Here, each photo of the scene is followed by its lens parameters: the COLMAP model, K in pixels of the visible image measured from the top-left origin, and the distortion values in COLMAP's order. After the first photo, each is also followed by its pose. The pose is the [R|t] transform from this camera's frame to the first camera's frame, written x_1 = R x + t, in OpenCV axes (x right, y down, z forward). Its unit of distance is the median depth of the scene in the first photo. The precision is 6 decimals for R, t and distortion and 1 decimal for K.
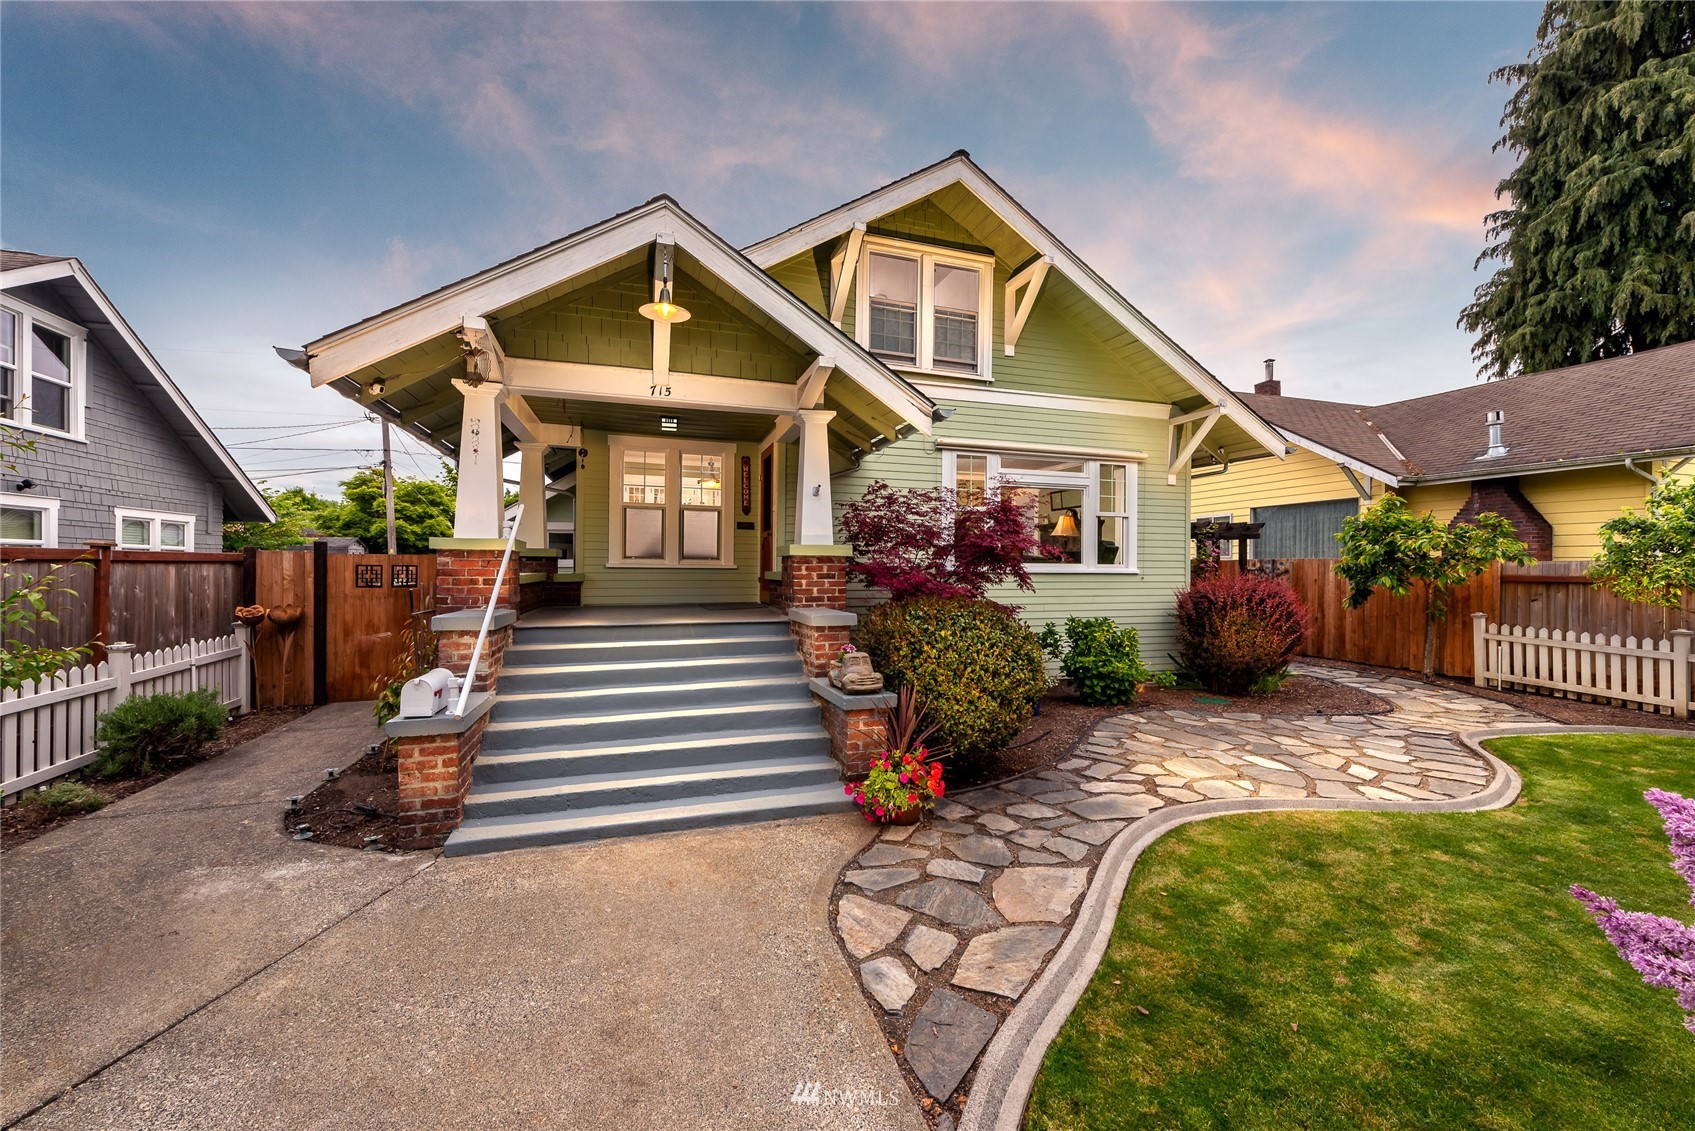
lens RADIAL K [[667.6, 0, 849.5], [0, 667.6, 569.2], [0, 0, 1]] dist [0.008999, -0.001997]
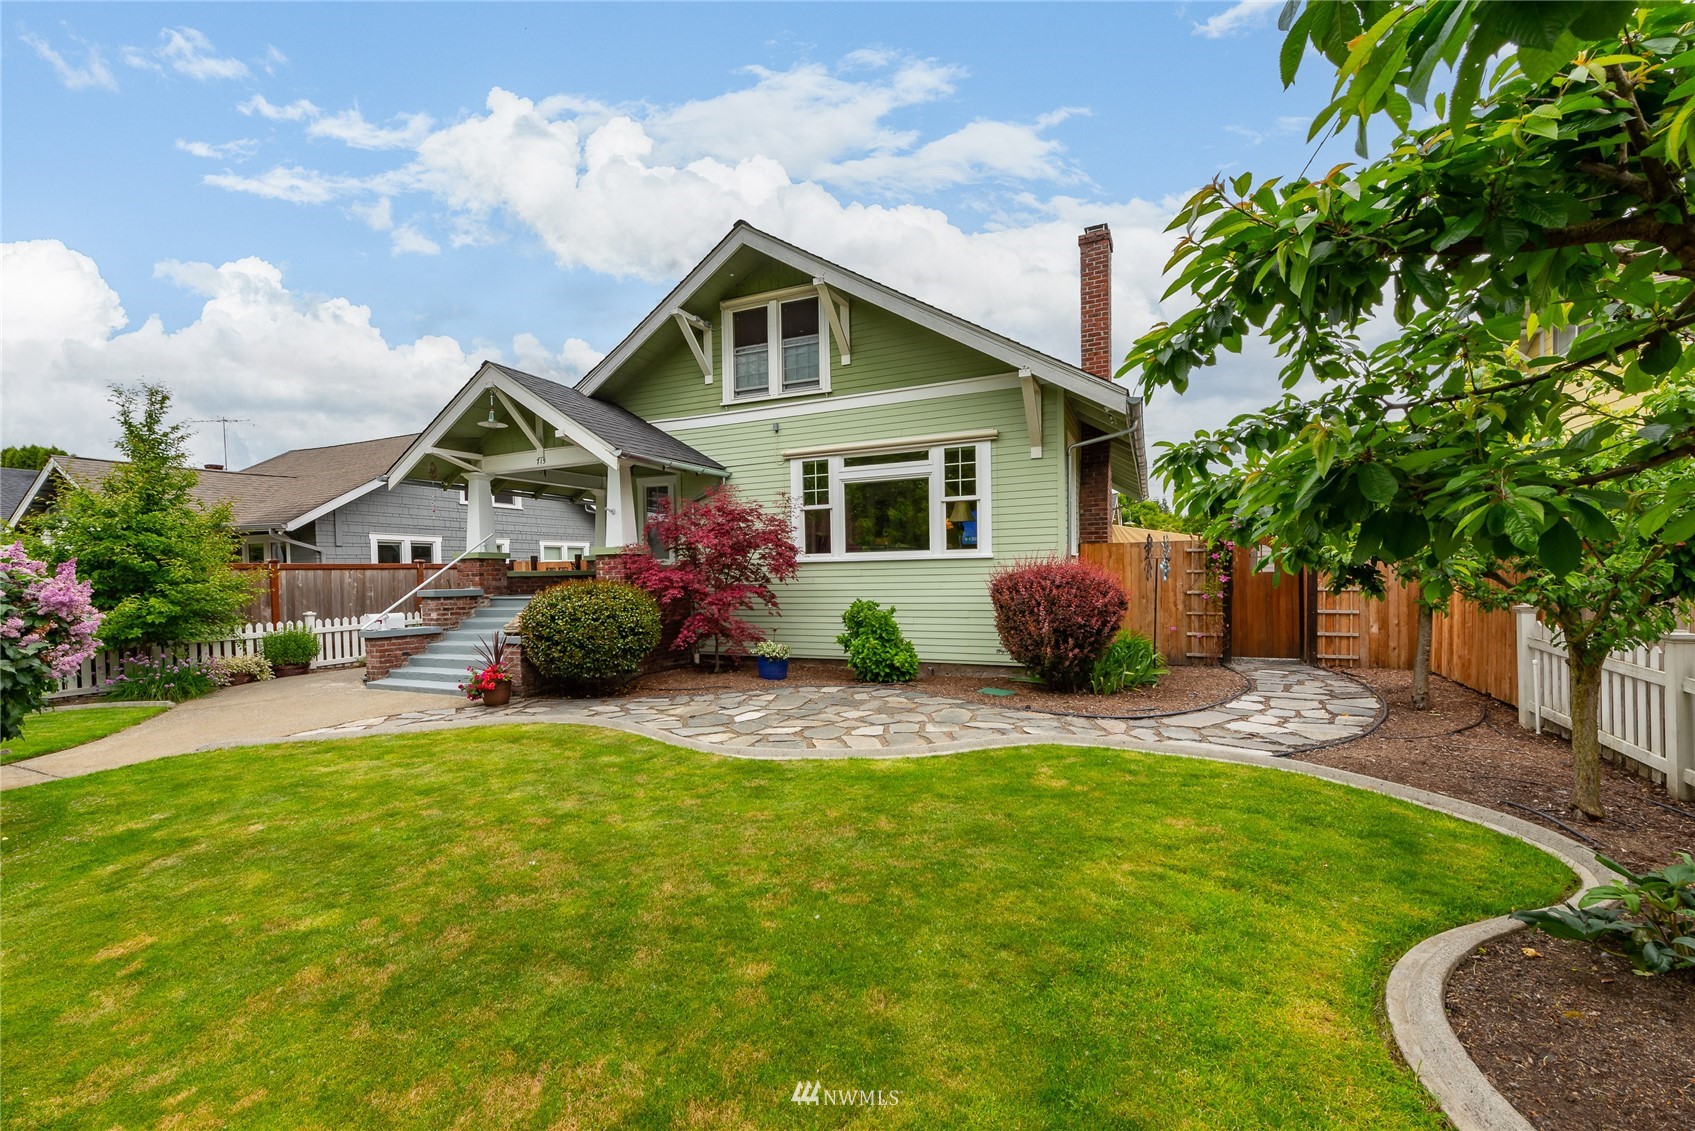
lens RADIAL K [[667.6, 0, 836.9], [0, 667.6, 583.3], [0, 0, 1]] dist [0.008999, -0.001997]
pose [[0.743529, -0.007610, -0.668660, 1.000467], [0.023521, 0.999614, 0.014778, 0.026102], [0.668290, -0.026716, 0.743421, 0.163652]]
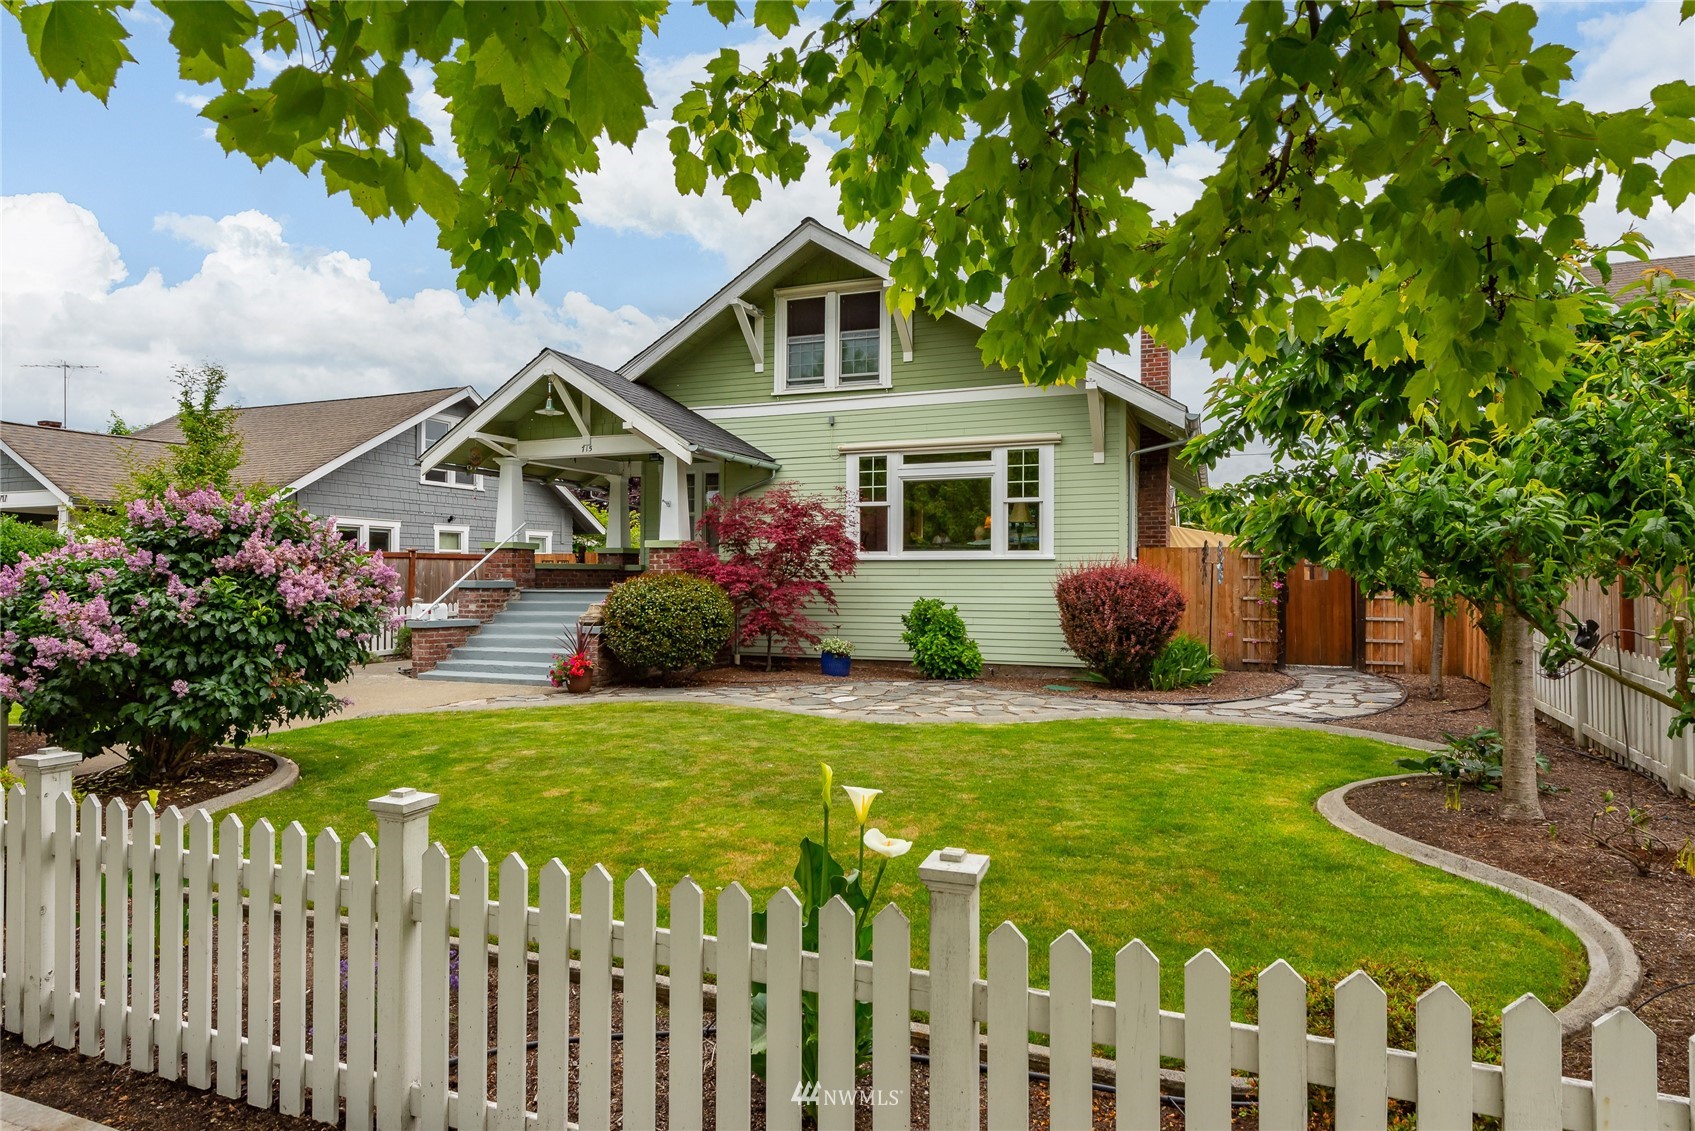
lens RADIAL K [[943.7, 0, 831.5], [0, 943.7, 561.0], [0, 0, 1]] dist [0.012832, -0.004159]
pose [[0.776646, -0.014238, -0.629776, 1.152605], [0.002582, 0.999808, -0.019419, 0.038134], [0.629932, 0.013455, 0.776534, -0.286072]]
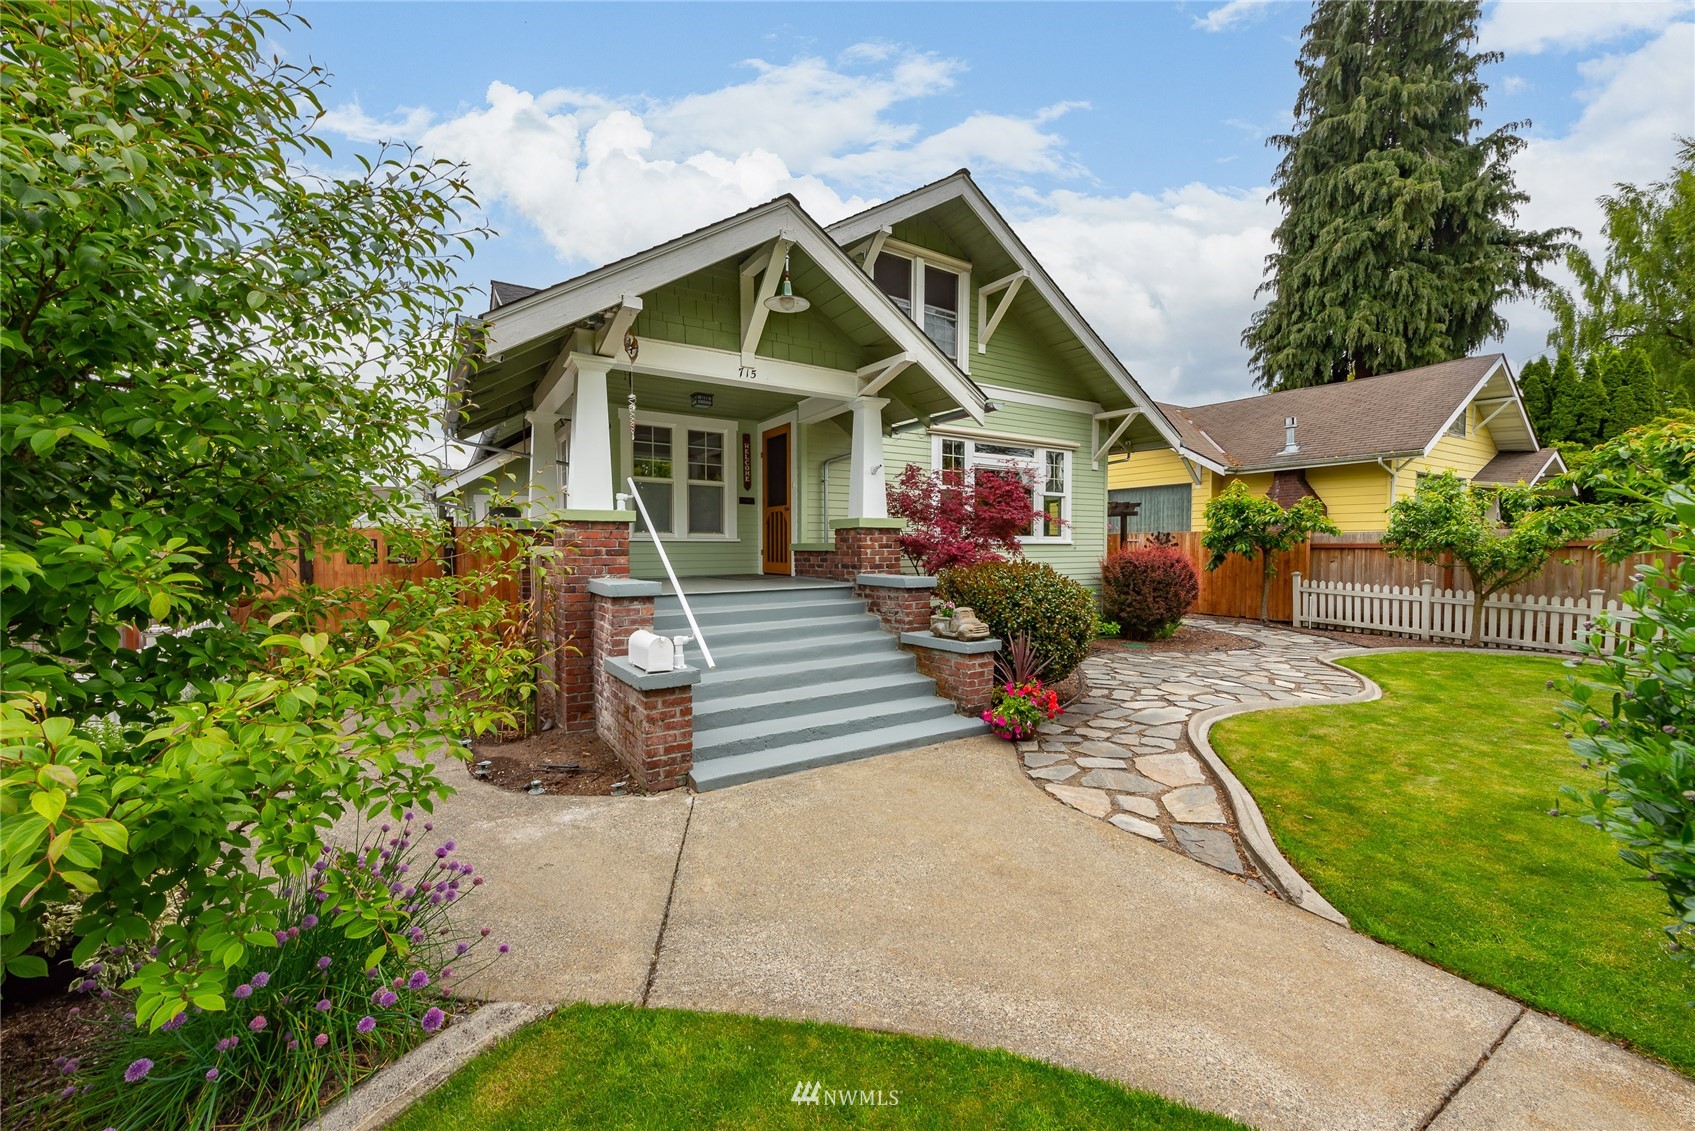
lens RADIAL K [[667.6, 0, 849.5], [0, 667.6, 570.4], [0, 0, 1]] dist [0.008999, -0.001997]
pose [[0.967627, -0.017581, 0.251772, -0.282418], [0.008867, 0.999323, 0.035704, 0.008339], [-0.252229, -0.032316, 0.967128, -0.060509]]
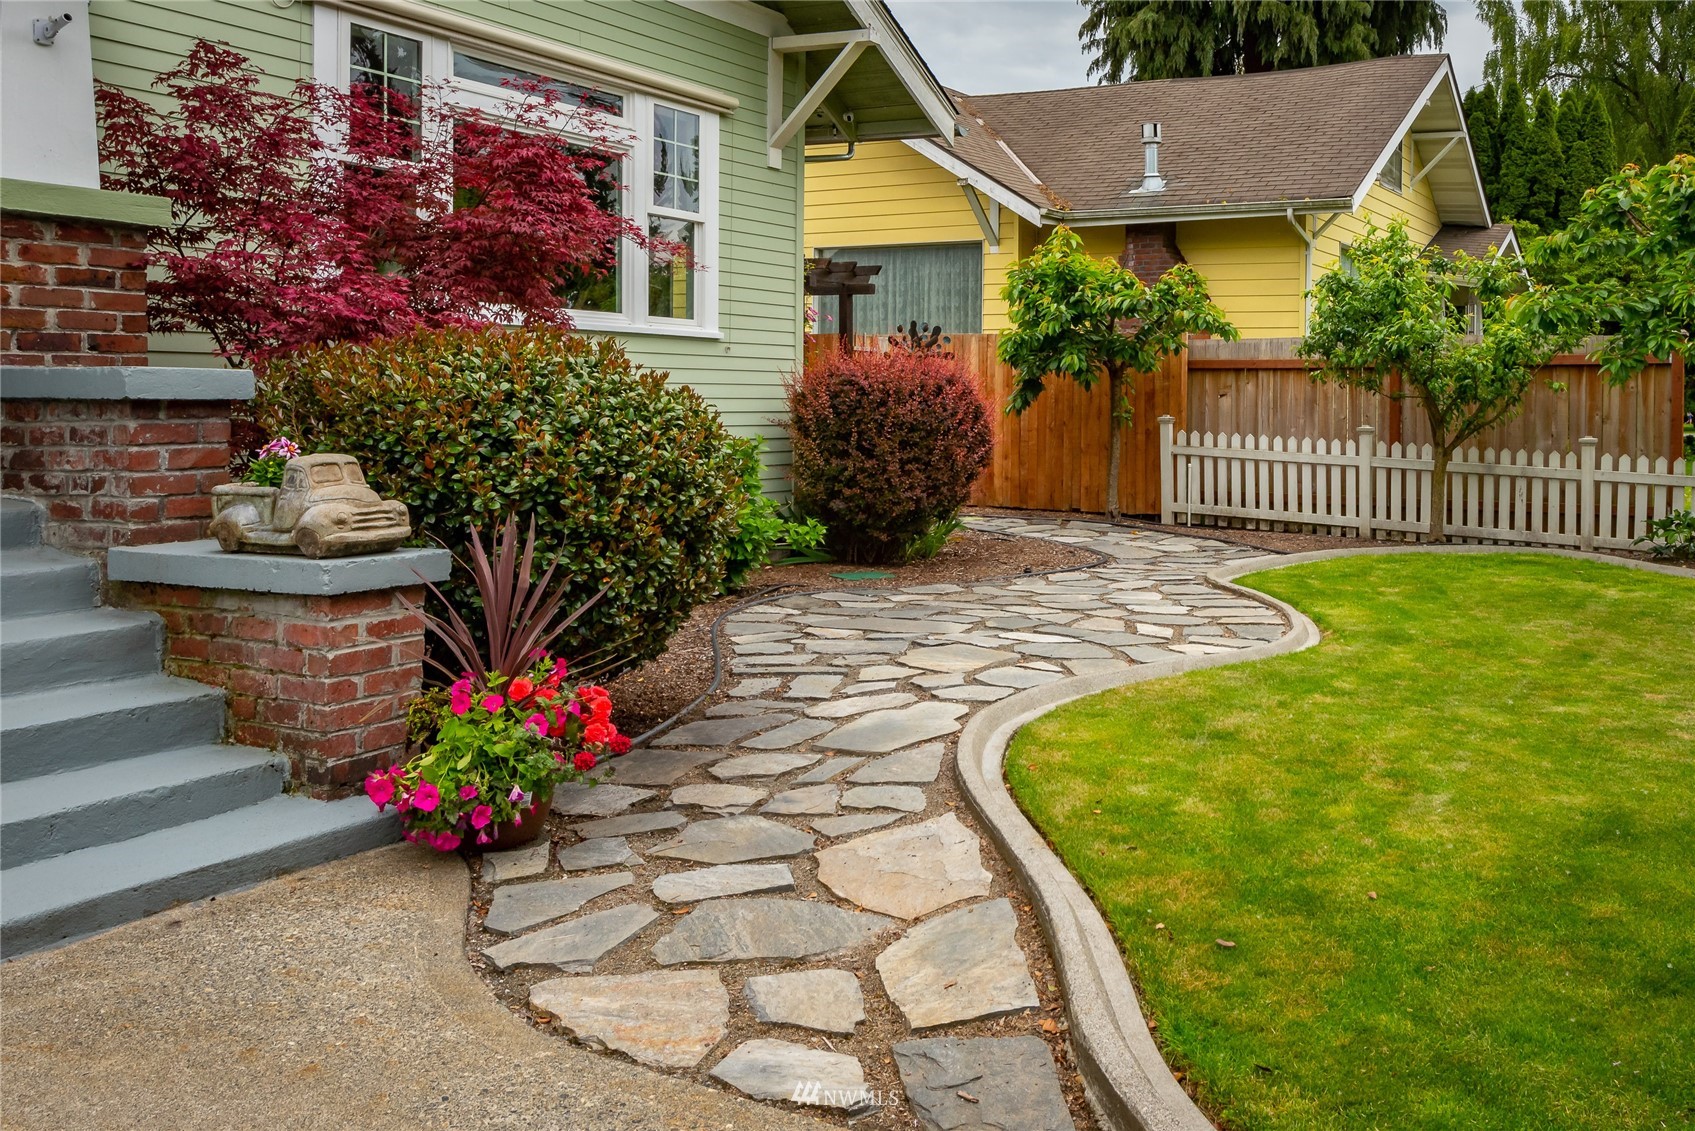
lens RADIAL K [[1451.9, 0, 1099.6], [0, 1451.9, 401.0], [0, 0, 1]] dist [0.045062, -0.041156]
pose [[0.694381, -0.000233, 0.719608, -0.164890], [-0.003593, 0.999986, 0.003791, 0.052445], [-0.719599, -0.005218, 0.694370, 0.056962]]
